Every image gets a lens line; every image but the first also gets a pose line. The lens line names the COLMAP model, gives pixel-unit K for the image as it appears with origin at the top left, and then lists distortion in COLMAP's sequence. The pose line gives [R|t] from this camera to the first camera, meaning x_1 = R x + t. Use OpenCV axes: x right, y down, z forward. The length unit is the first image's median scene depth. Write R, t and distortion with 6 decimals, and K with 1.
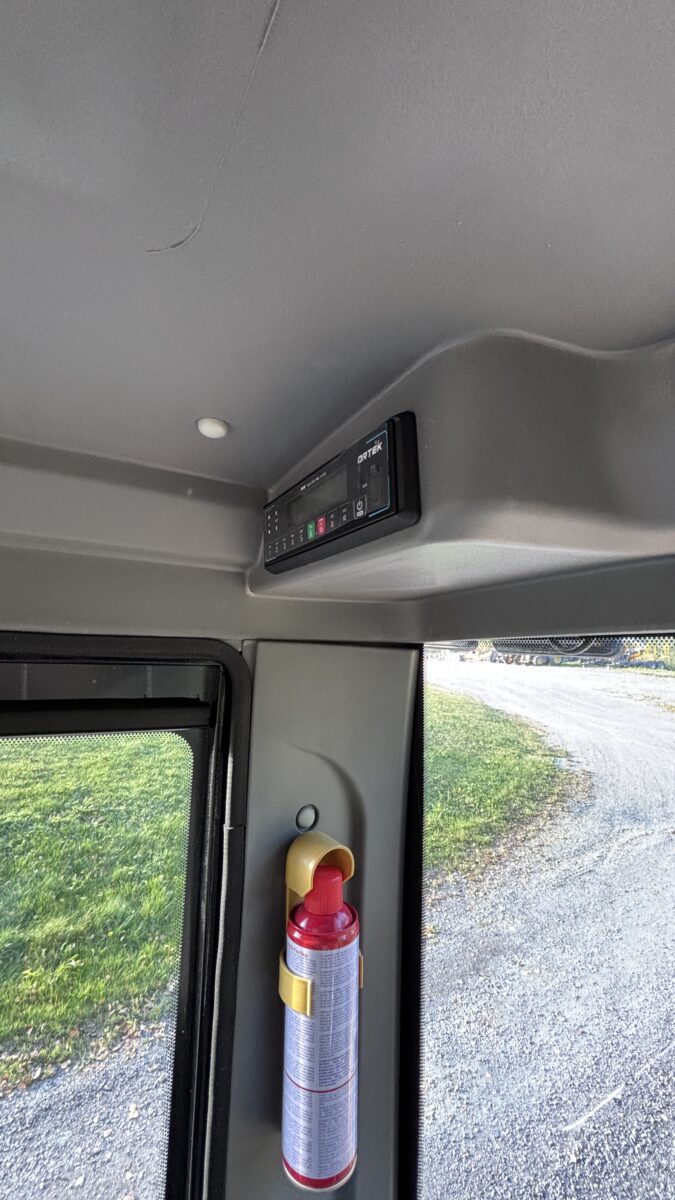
lens RADIAL K [[488.6, 0, 336.6], [0, 488.6, 601.8], [0, 0, 1]] dist [0.001198, 0.000388]
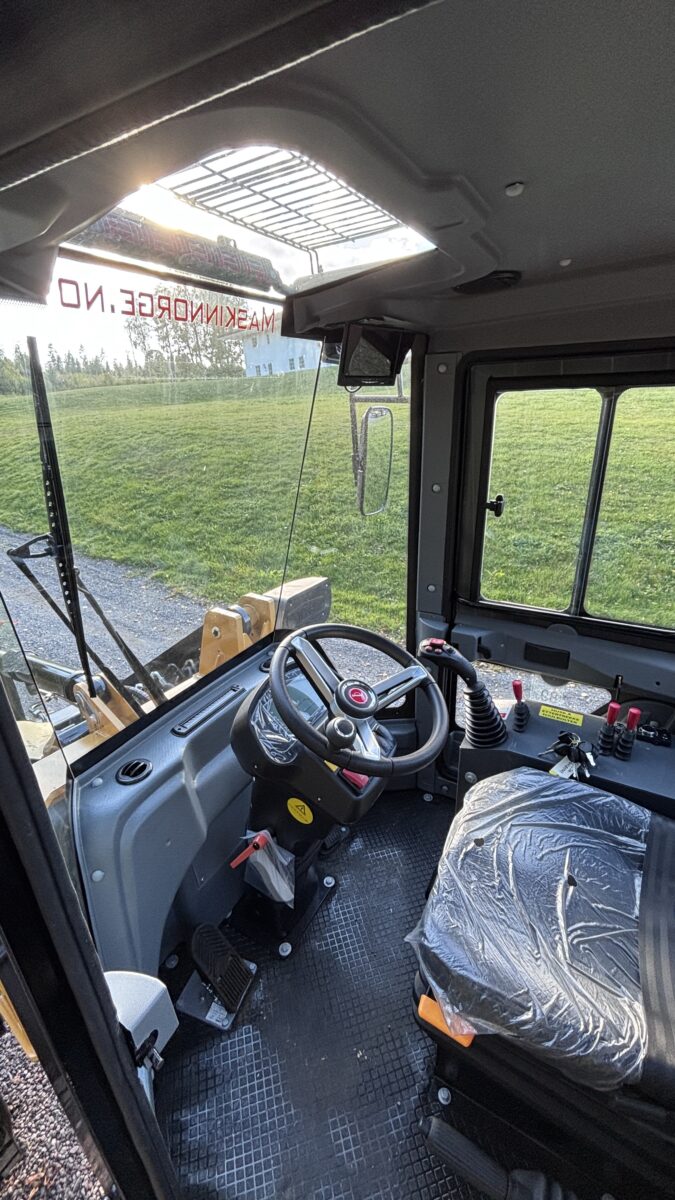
lens RADIAL K [[486.6, 0, 341.1], [0, 486.6, 599.5], [0, 0, 1]] dist [-0.003279, -0.000190]
pose [[0.501853, 0.280718, -0.818133, 0.075046], [0.144906, 0.905215, 0.399485, 0.003510], [0.852729, -0.319035, 0.413607, -0.156597]]
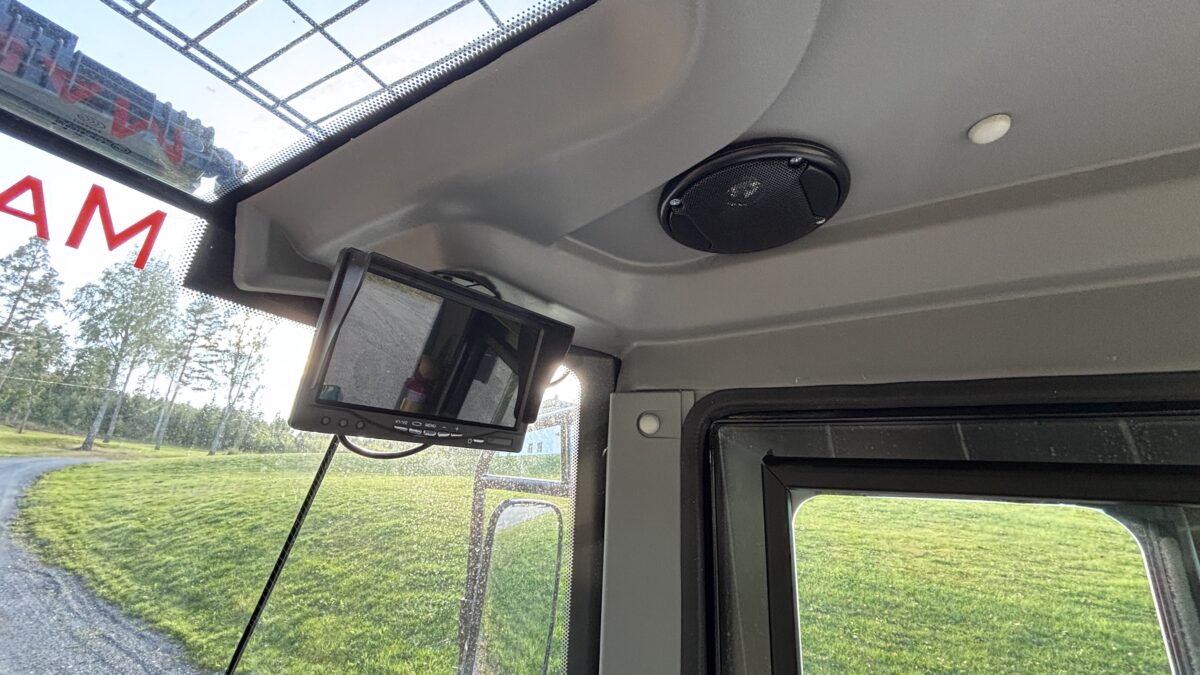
lens RADIAL K [[488.6, 0, 596.0], [0, 488.6, 337.4], [0, 0, 1]] dist [0.001198, 0.000388]
pose [[0.542940, -0.253678, -0.800539, -0.056129], [0.065380, 0.963158, -0.260868, 0.011813], [0.837222, 0.089296, 0.539523, -0.037164]]
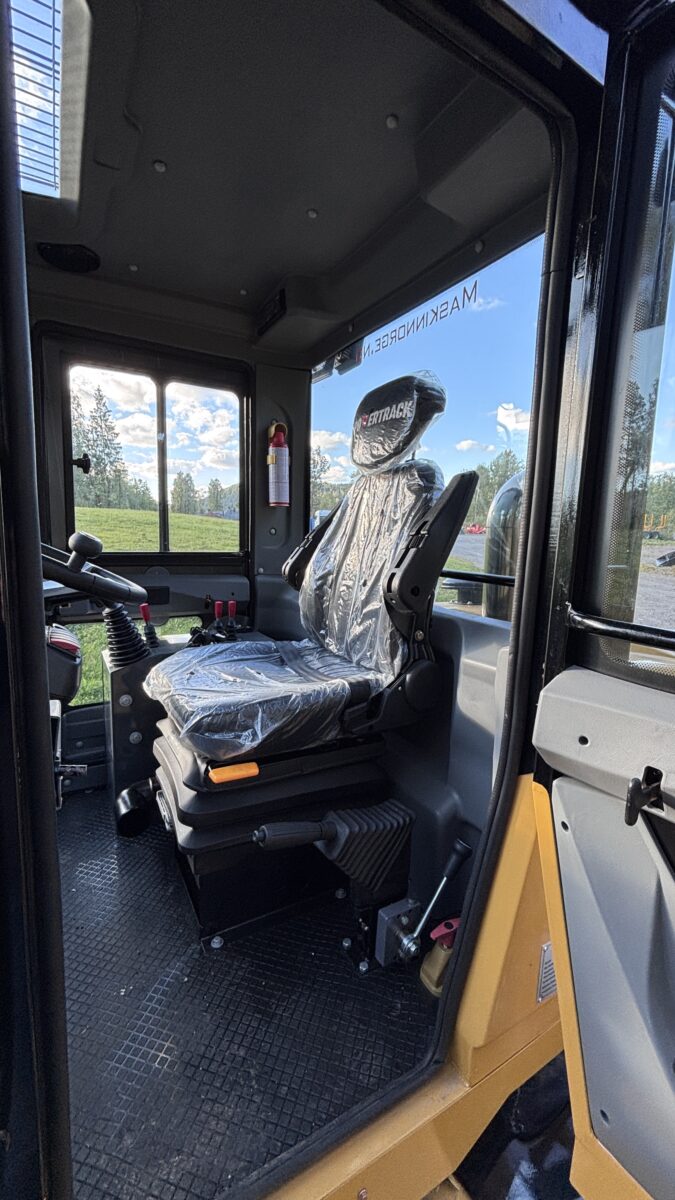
lens RADIAL K [[484.1, 0, 340.8], [0, 484.1, 601.9], [0, 0, 1]] dist [0.002077, 0.000077]
pose [[0.999993, -0.003655, 0.000349, 0.041900], [0.003449, 0.967635, 0.252329, 0.085307], [-0.001260, -0.252326, 0.967642, -0.268994]]
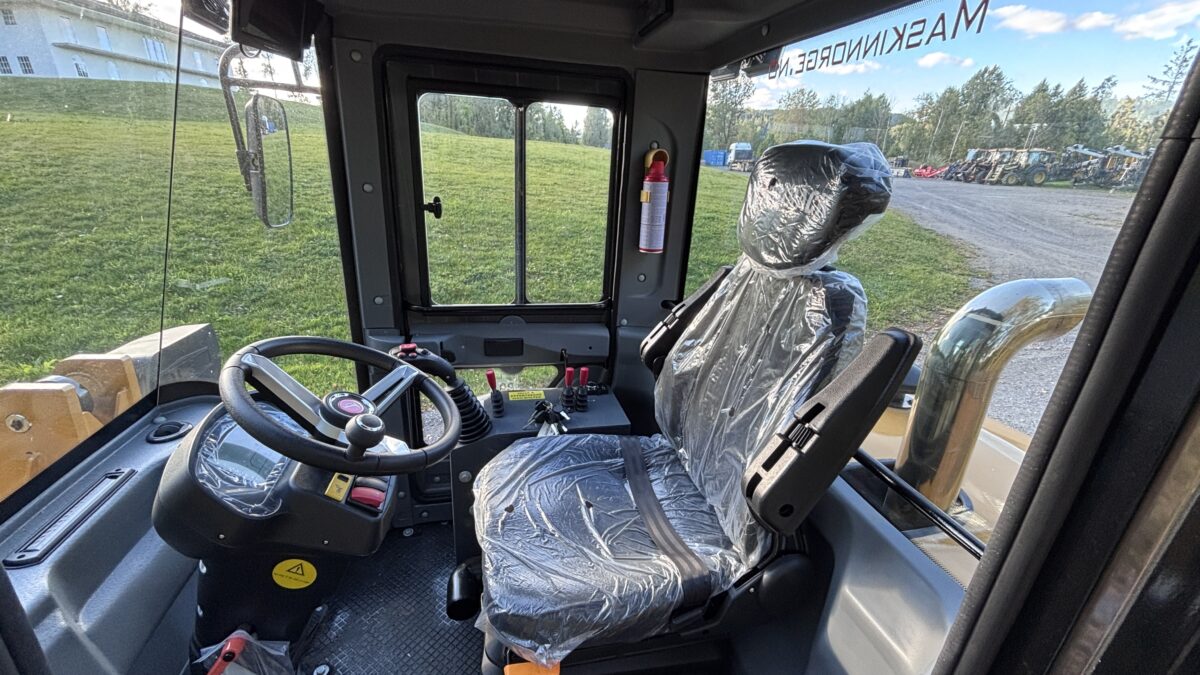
lens RADIAL K [[484.1, 0, 601.2], [0, 484.1, 335.8], [0, 0, 1]] dist [0.002077, 0.000077]
pose [[0.956673, 0.119141, -0.265673, 0.052456], [0.007462, 0.902118, 0.431426, 0.025271], [0.291069, -0.414716, 0.862143, -0.192042]]
